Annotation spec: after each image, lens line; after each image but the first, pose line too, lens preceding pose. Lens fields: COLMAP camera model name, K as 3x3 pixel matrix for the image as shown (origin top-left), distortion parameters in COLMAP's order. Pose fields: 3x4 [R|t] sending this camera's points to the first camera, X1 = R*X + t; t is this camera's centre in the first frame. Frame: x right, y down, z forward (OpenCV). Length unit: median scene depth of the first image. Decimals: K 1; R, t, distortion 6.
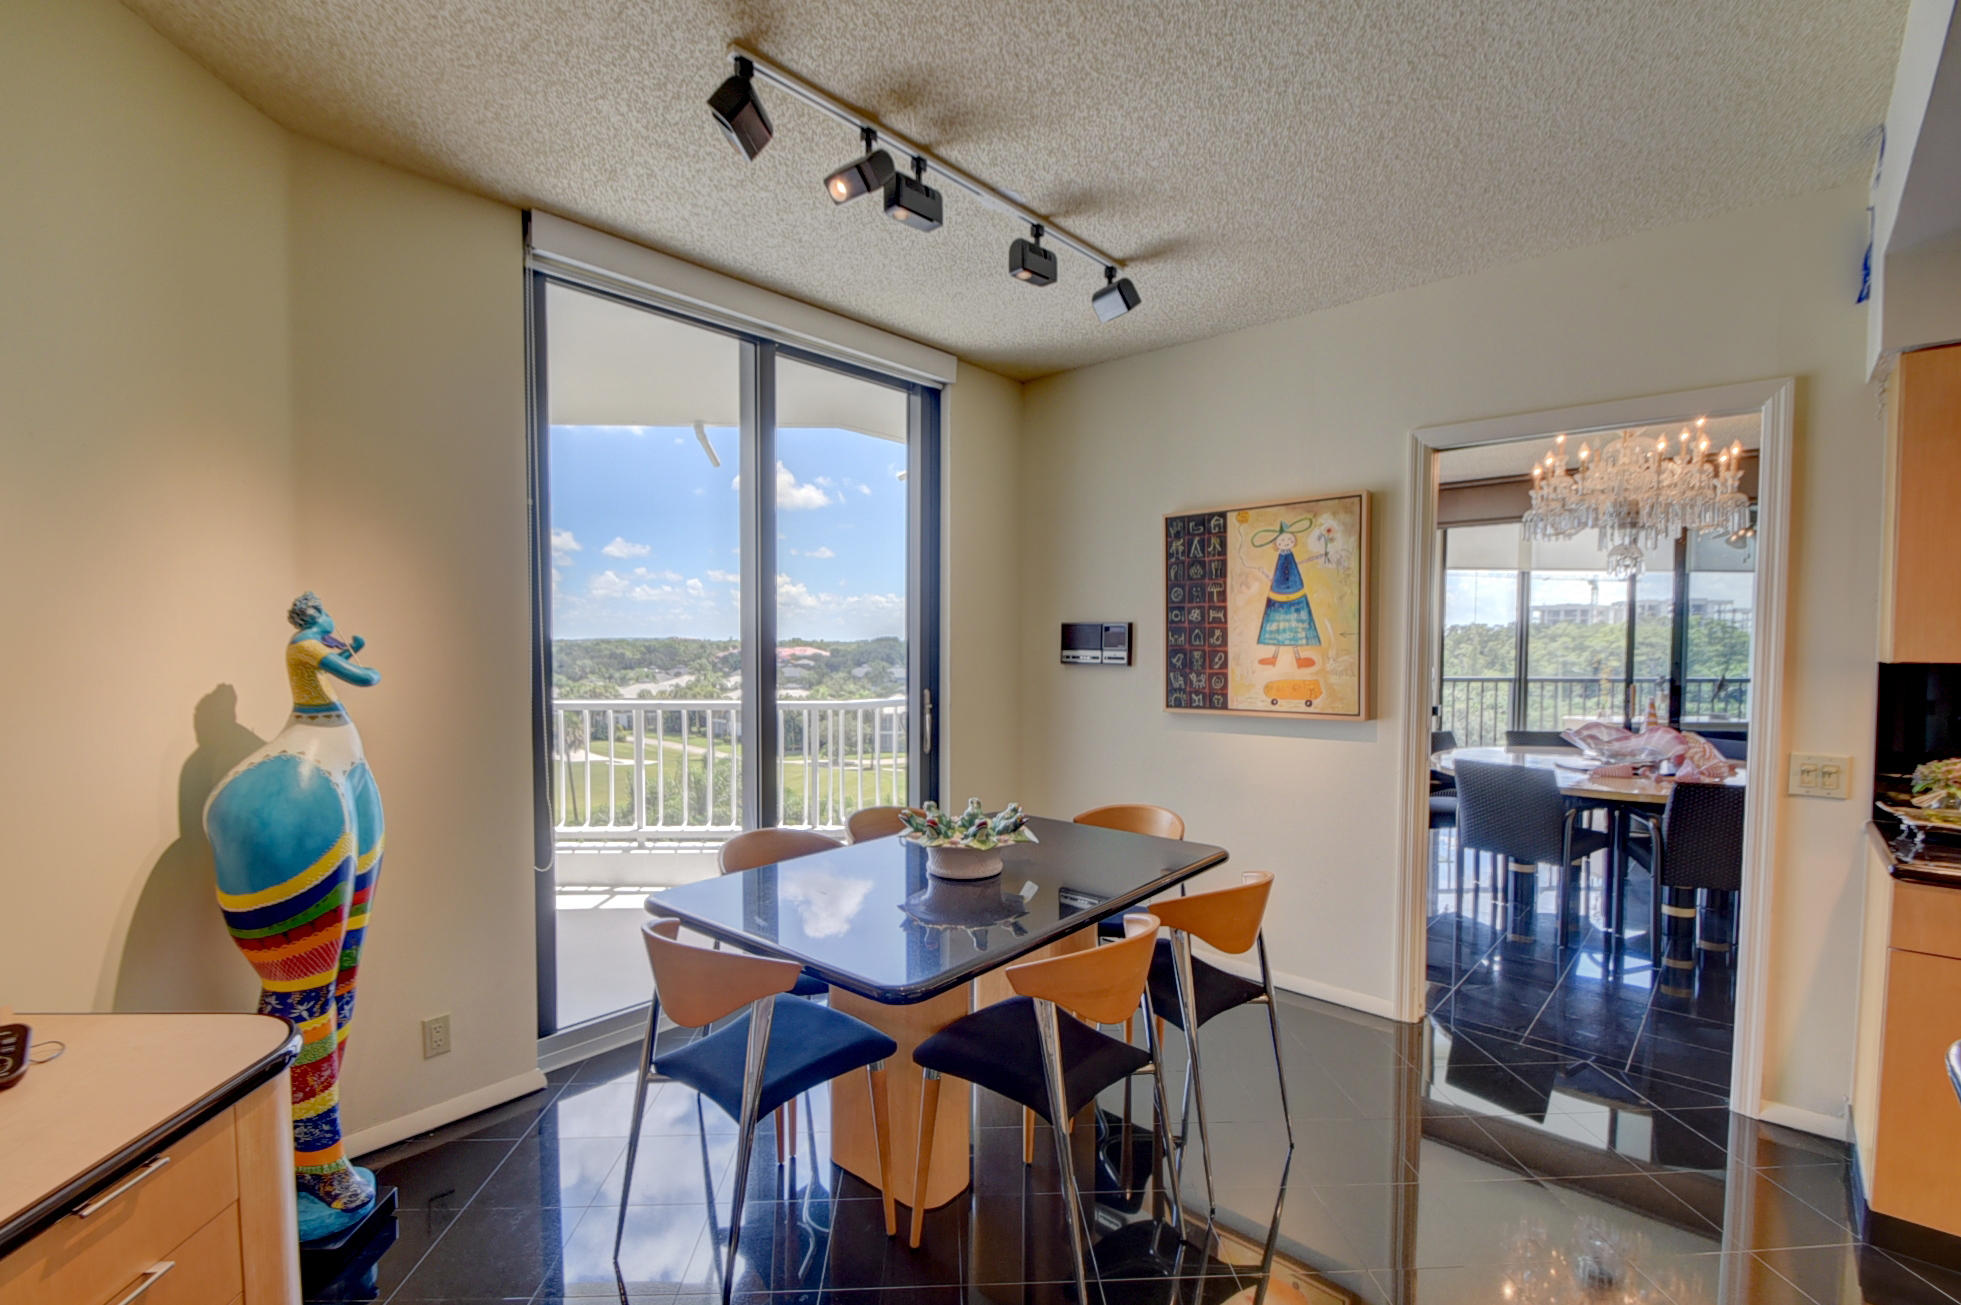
lens RADIAL K [[885.9, 0, 979.9], [0, 885.9, 680.7], [0, 0, 1]] dist [0.002603, -0.012421]
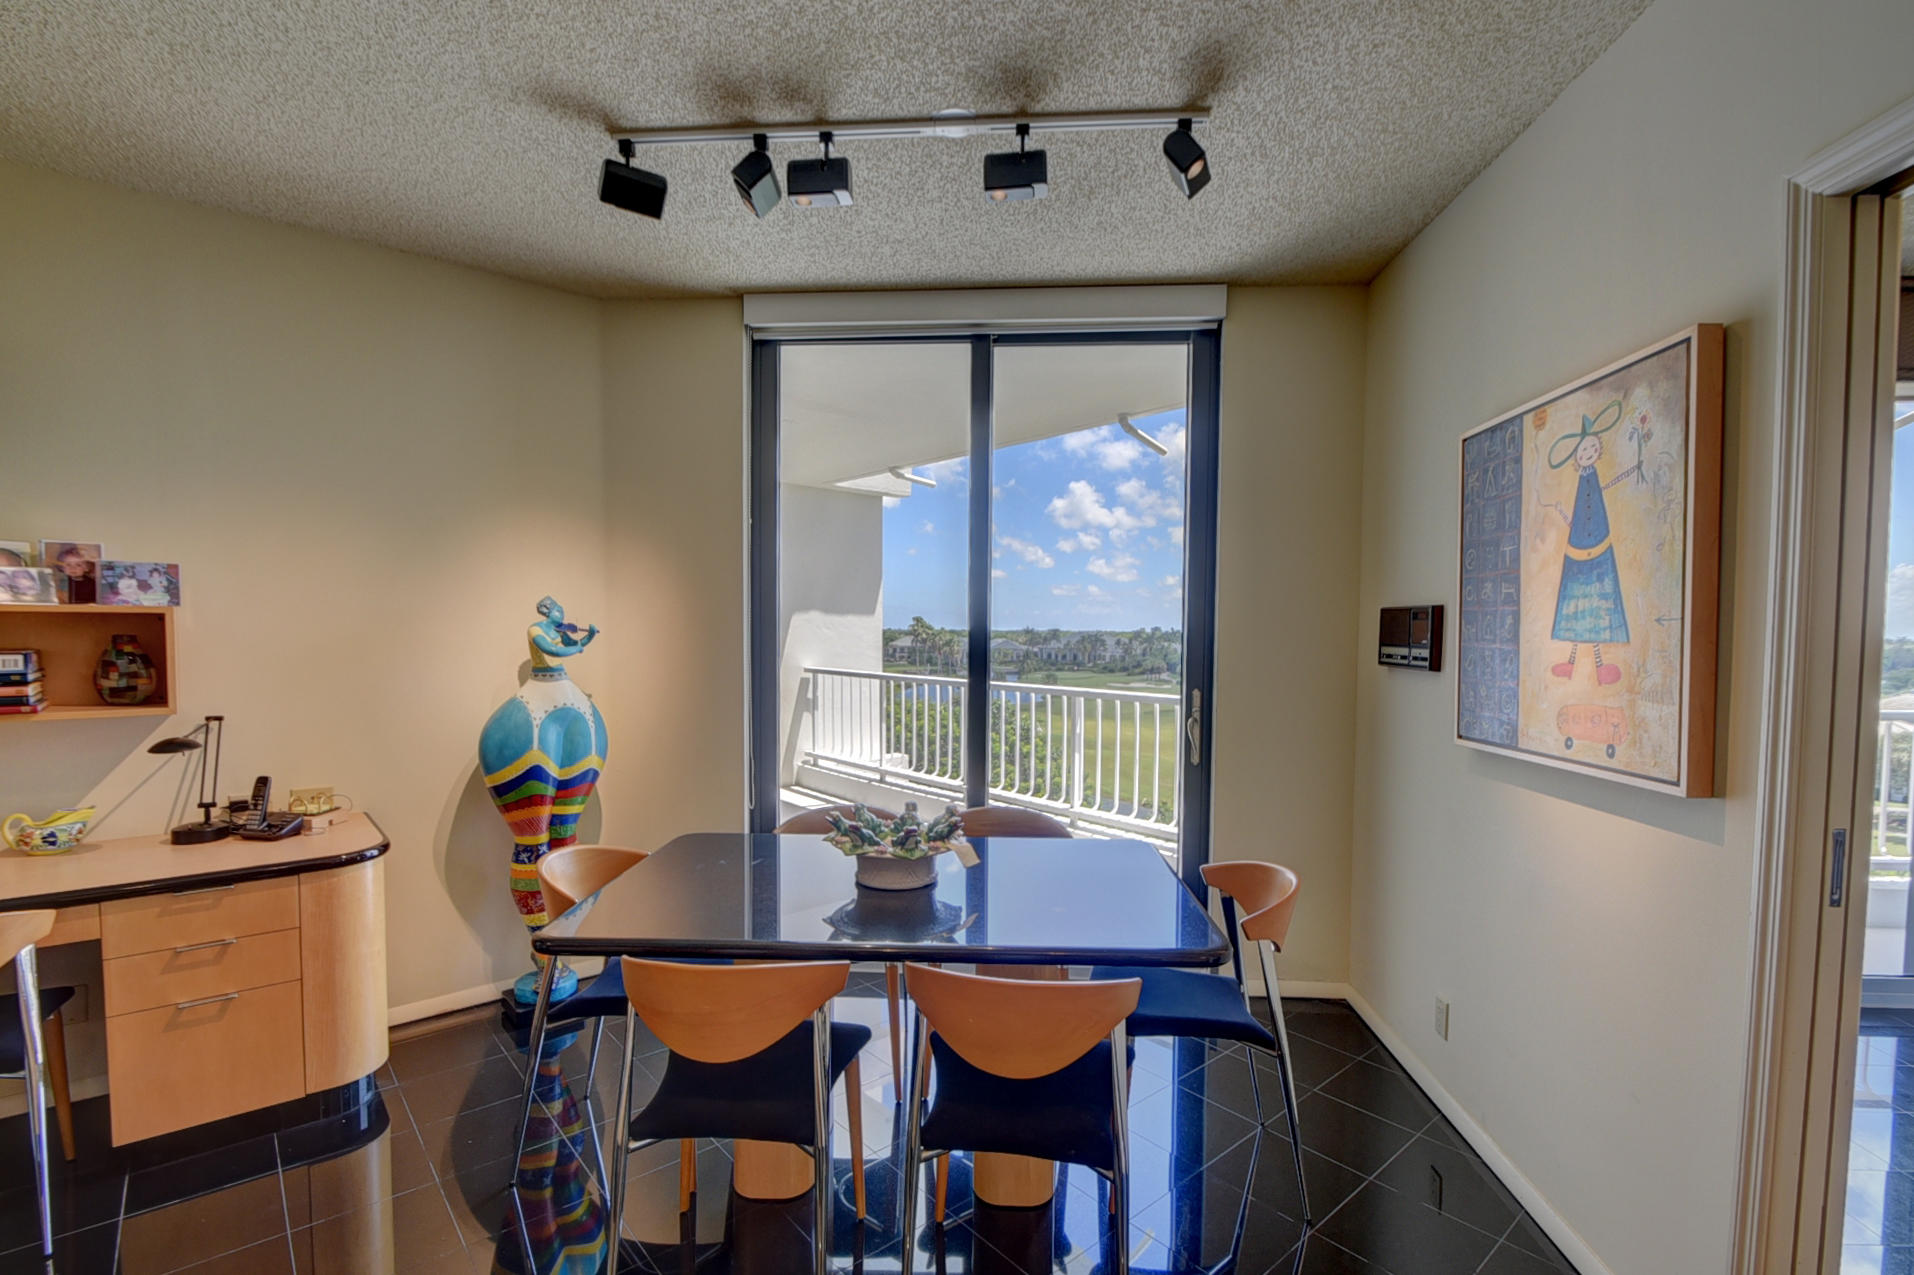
lens RADIAL K [[864.7, 0, 932.3], [0, 864.7, 668.7], [0, 0, 1]] dist [0.002603, -0.012421]
pose [[0.604974, 0.037950, -0.795340, 0.526443], [-0.042793, 0.998970, 0.015116, -0.013938], [0.795094, 0.024890, 0.605975, 0.358813]]
